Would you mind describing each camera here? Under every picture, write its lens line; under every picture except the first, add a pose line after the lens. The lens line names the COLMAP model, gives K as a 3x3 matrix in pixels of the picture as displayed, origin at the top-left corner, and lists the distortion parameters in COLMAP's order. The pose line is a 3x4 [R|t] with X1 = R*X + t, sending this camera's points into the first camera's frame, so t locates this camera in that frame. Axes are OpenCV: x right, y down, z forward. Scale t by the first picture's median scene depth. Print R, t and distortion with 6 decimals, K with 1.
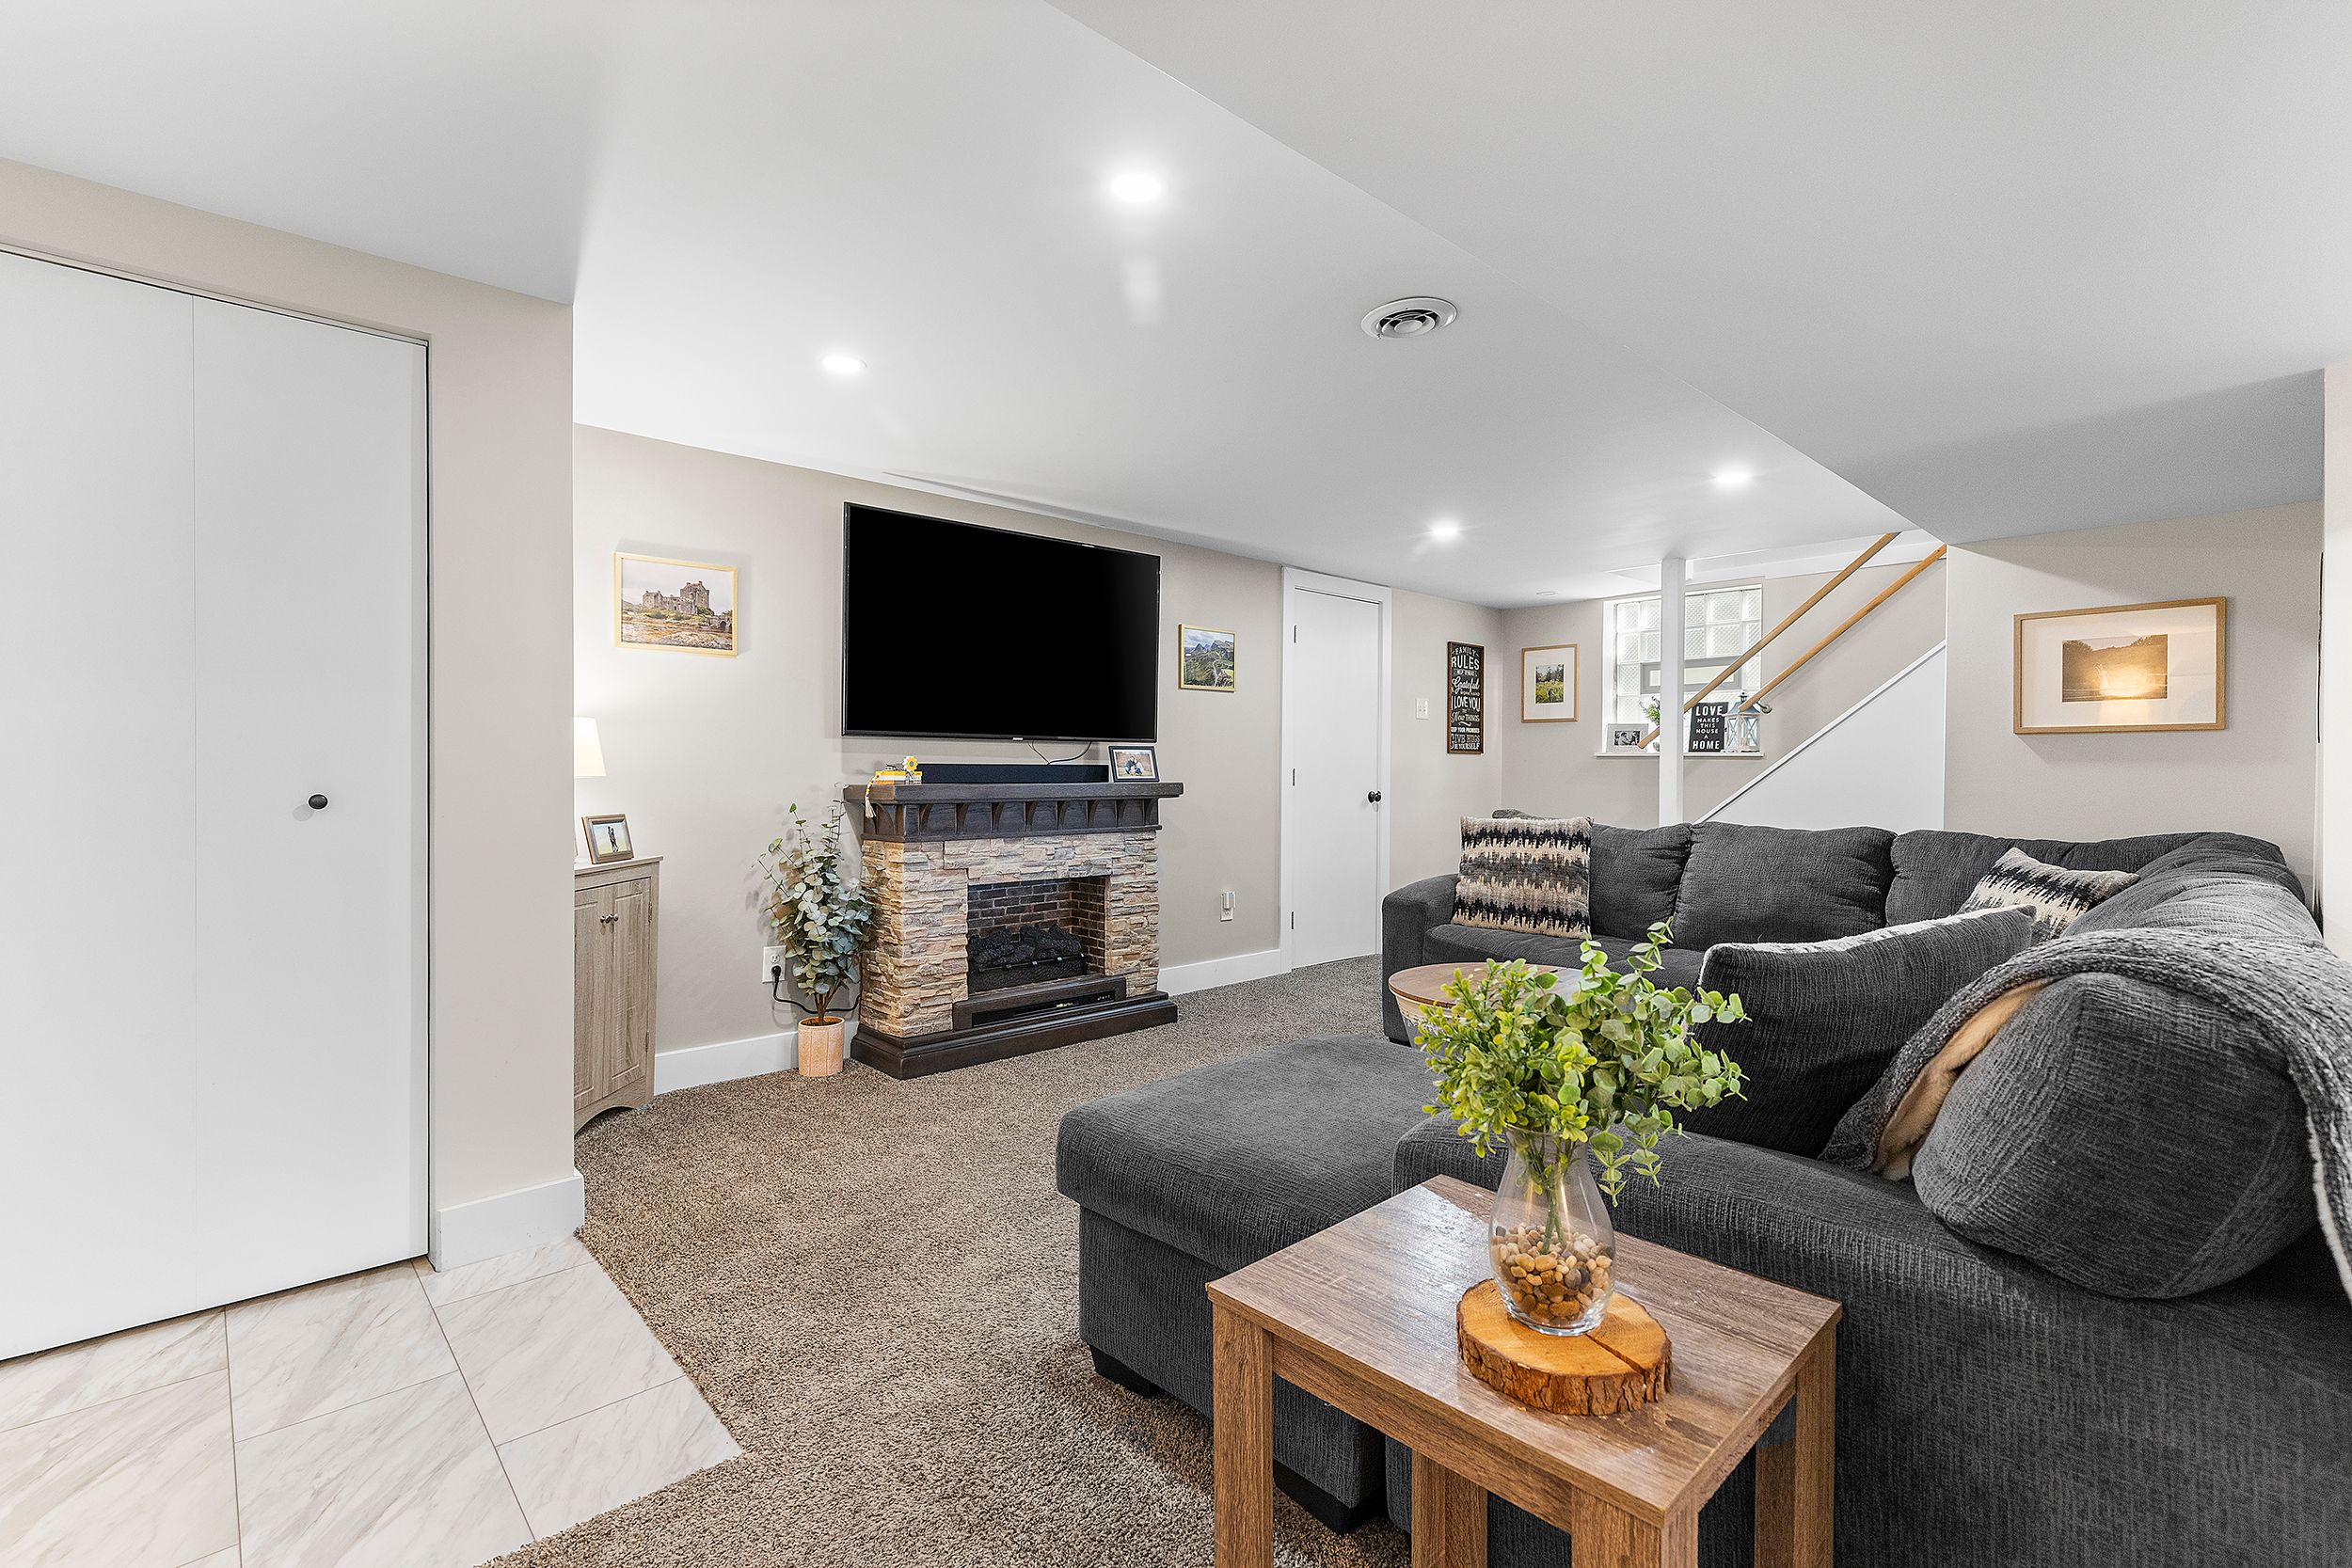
lens RADIAL K [[1071.6, 0, 1183.0], [0, 1071.6, 791.7], [0, 0, 1]] dist [0.008244, -0.001028]
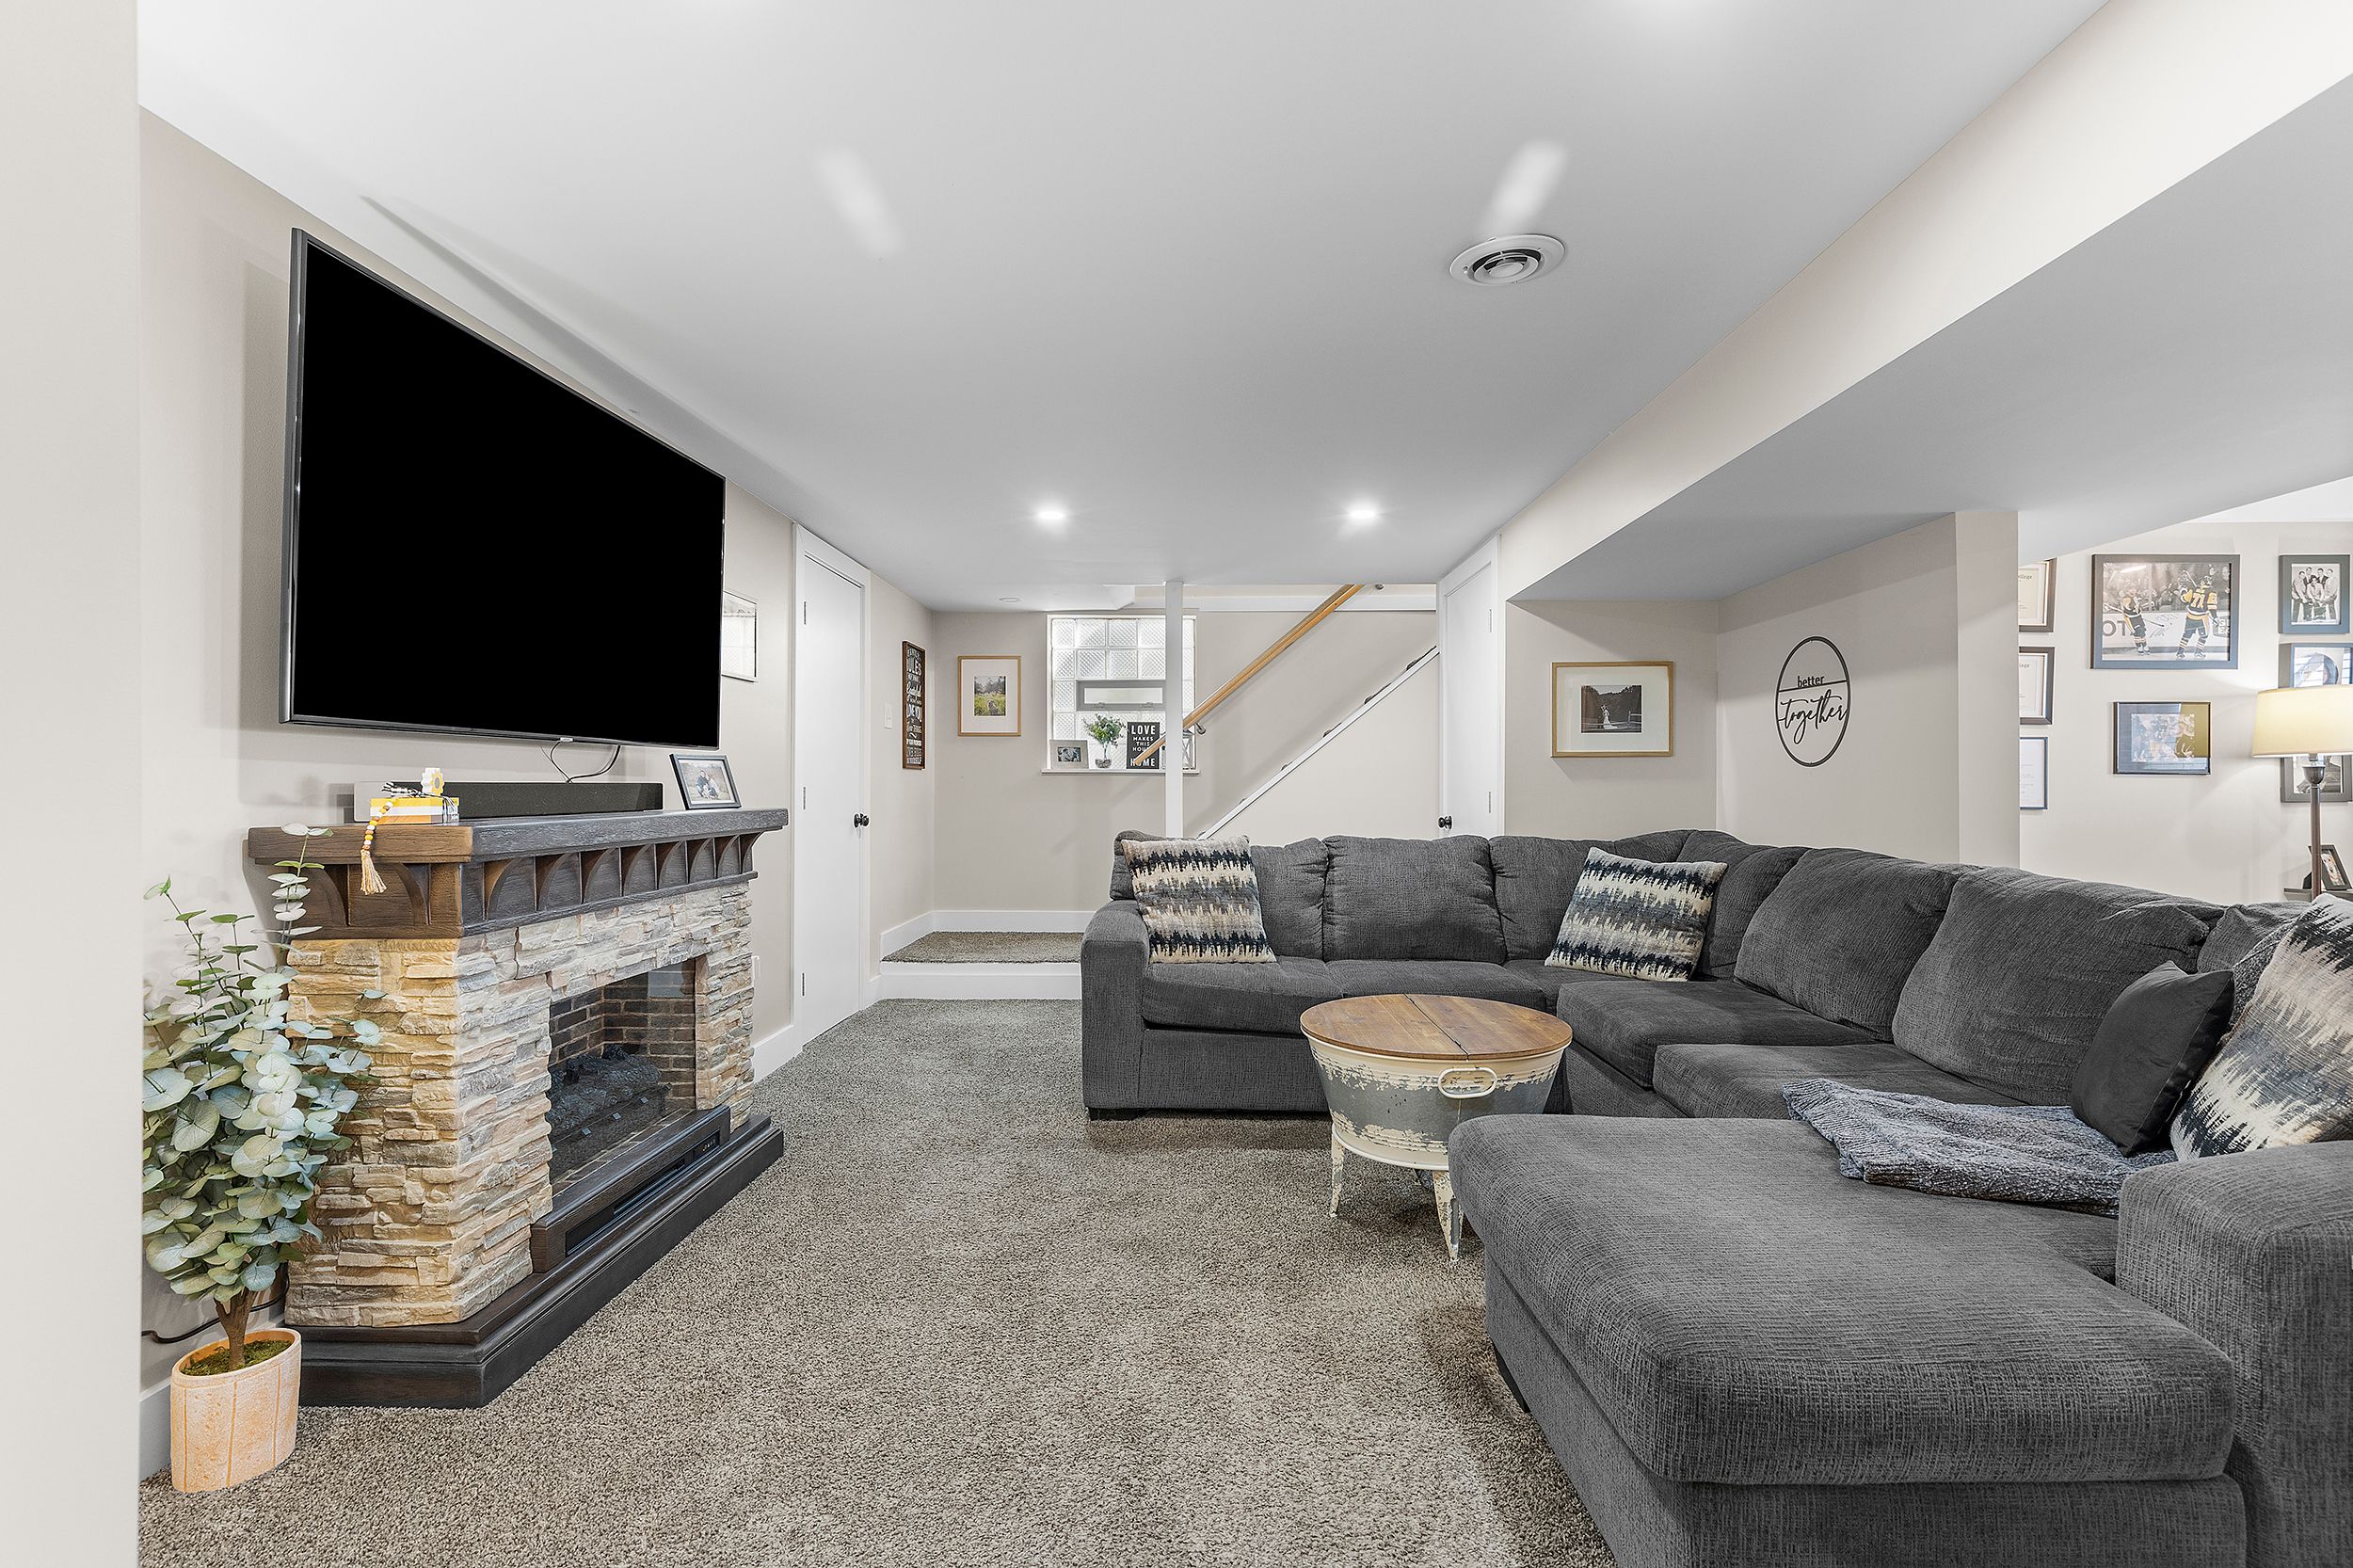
lens RADIAL K [[1072.2, 0, 1170.8], [0, 1072.2, 787.0], [0, 0, 1]] dist [0.008244, -0.001028]
pose [[0.692161, -0.005816, 0.721720, -0.373994], [0.019145, 0.999764, -0.010305, -0.011720], [-0.721489, 0.020950, 0.692109, 0.377470]]
